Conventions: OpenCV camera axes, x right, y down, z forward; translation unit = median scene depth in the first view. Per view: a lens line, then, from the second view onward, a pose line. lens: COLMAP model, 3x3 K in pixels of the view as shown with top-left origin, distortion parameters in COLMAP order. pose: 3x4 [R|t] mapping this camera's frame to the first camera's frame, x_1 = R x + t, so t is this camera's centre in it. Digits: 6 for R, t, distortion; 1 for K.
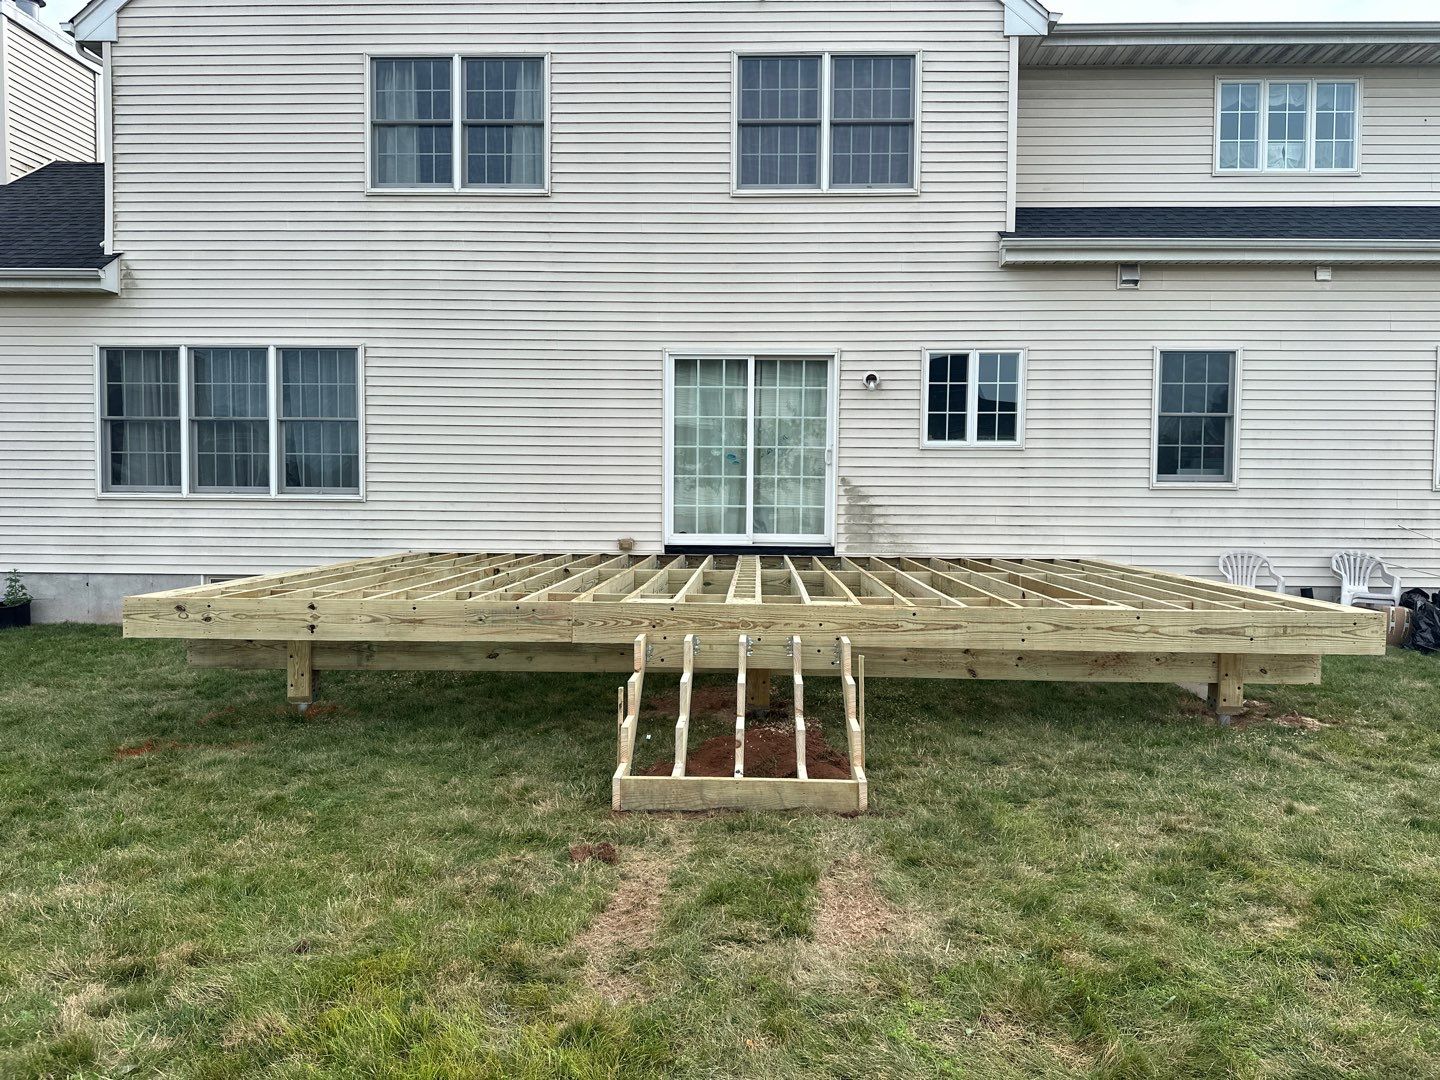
lens RADIAL K [[1001.3, 0, 717.1], [0, 1001.3, 536.1], [0, 0, 1]] dist [0.062878, -0.077661]
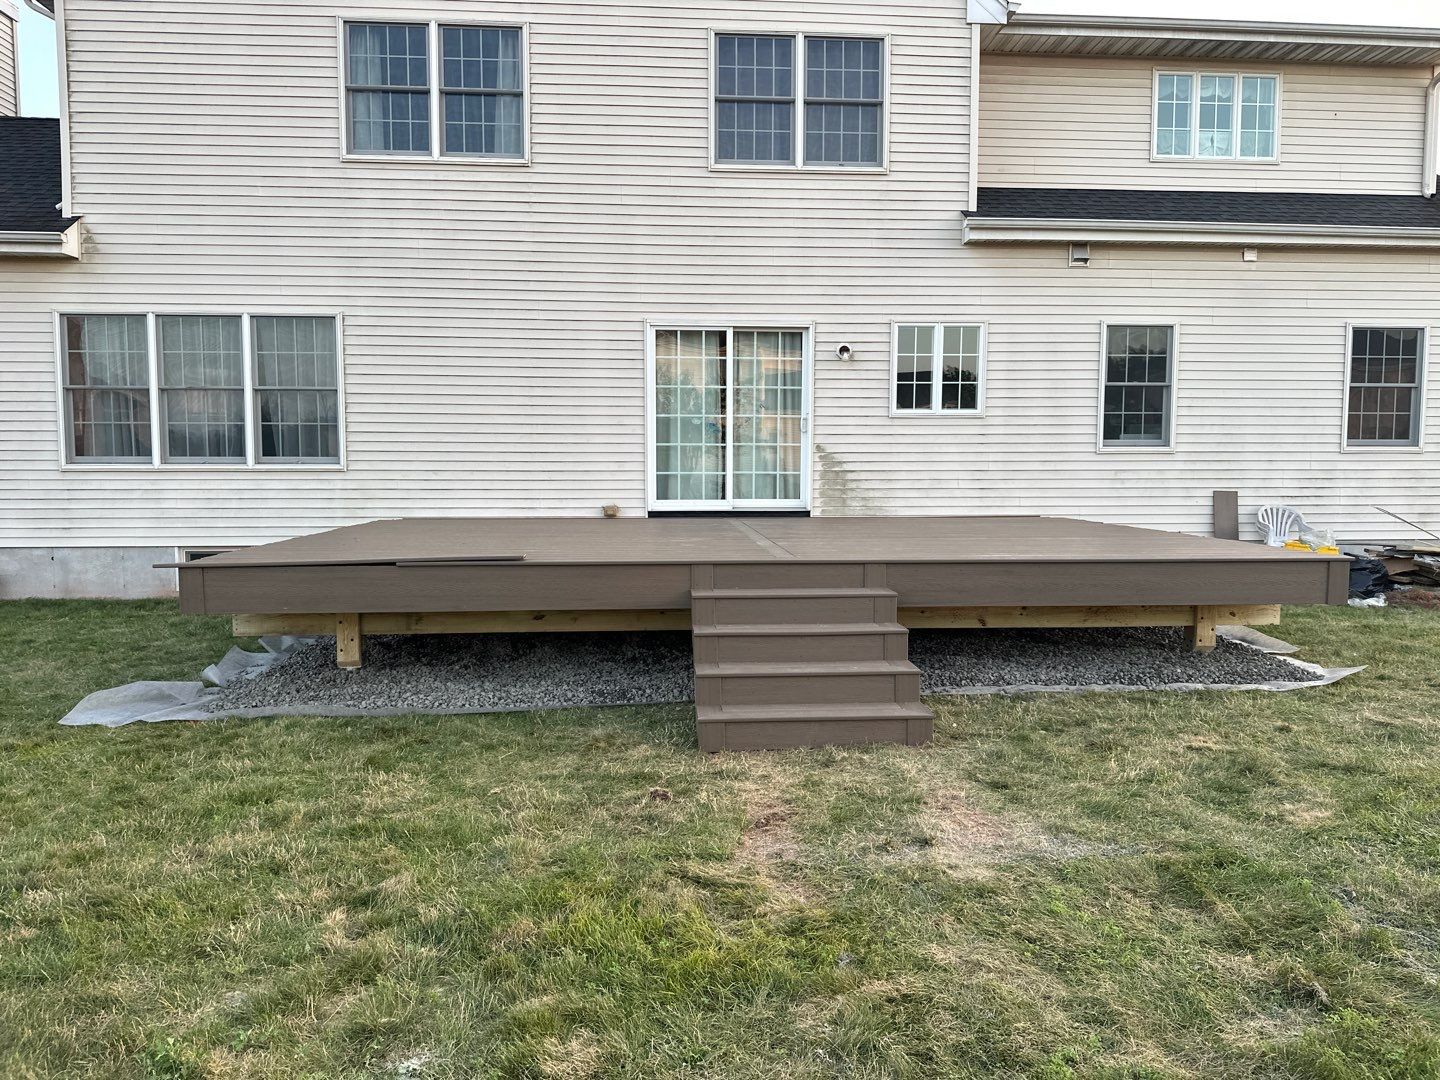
lens RADIAL K [[1001.3, 0, 717.1], [0, 1001.3, 536.1], [0, 0, 1]] dist [0.062878, -0.077661]
pose [[0.994401, -0.015341, 0.104551, -0.090802], [0.011907, 0.999372, 0.033389, 0.001238], [-0.104998, -0.031957, 0.993959, -0.036017]]
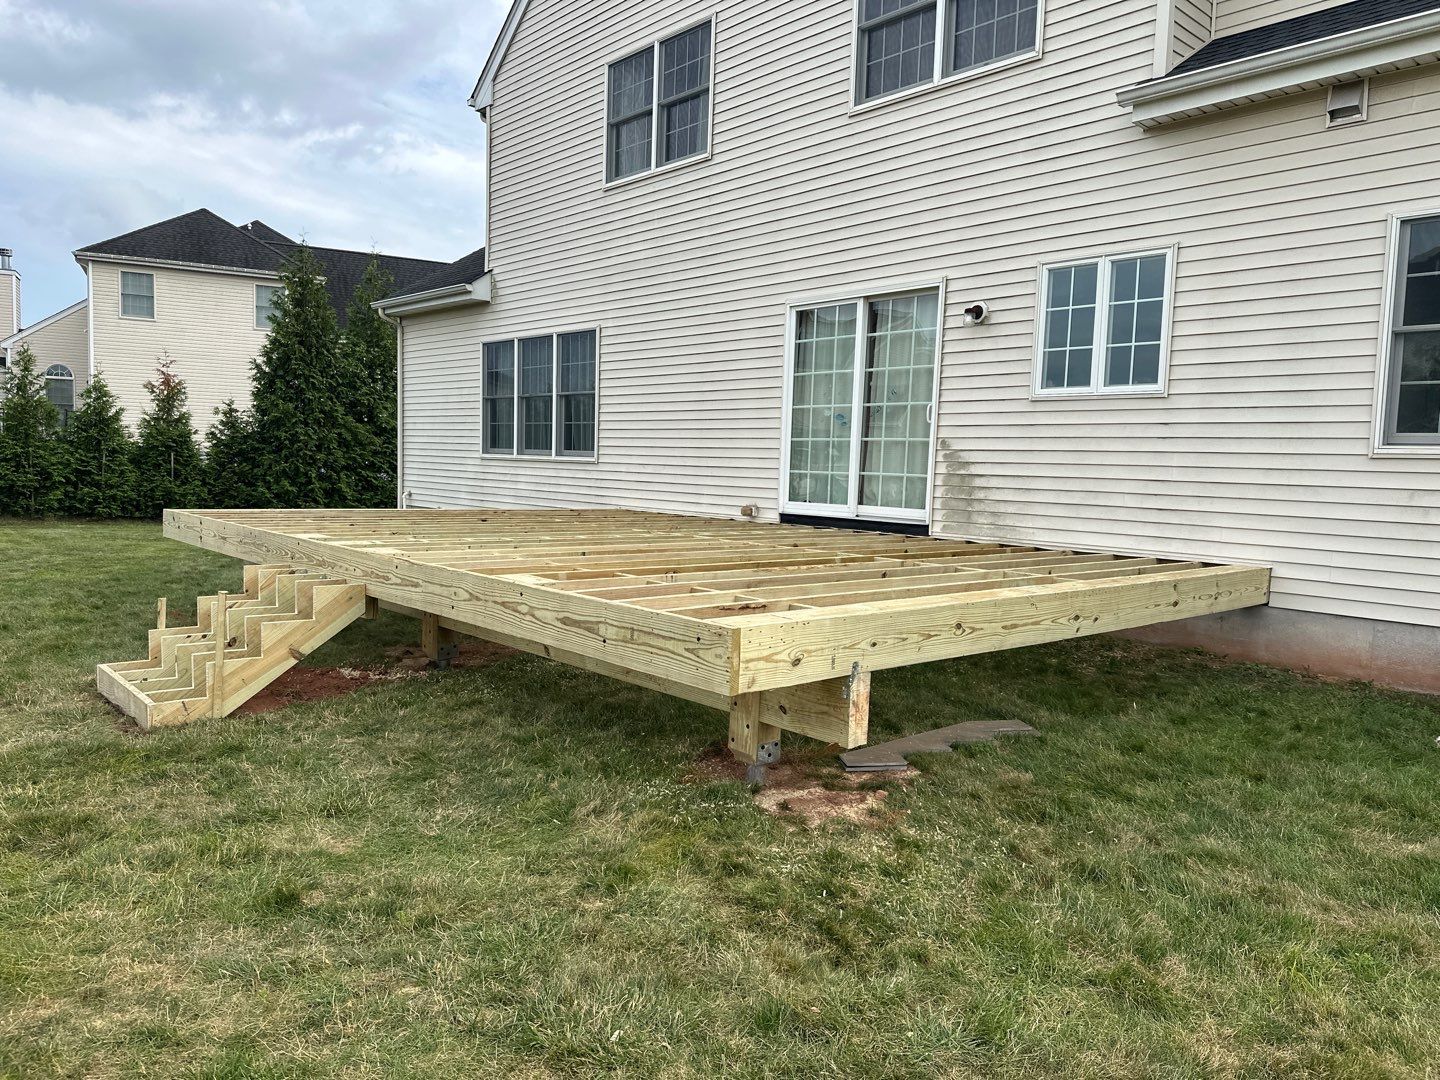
lens RADIAL K [[1001.4, 0, 730.3], [0, 1001.4, 539.9], [0, 0, 1]] dist [0.103219, -0.159361]
pose [[0.700108, 0.067522, -0.710837, 0.587798], [-0.056164, 0.997642, 0.039450, -0.000350], [0.711824, 0.012304, 0.702250, 0.311079]]
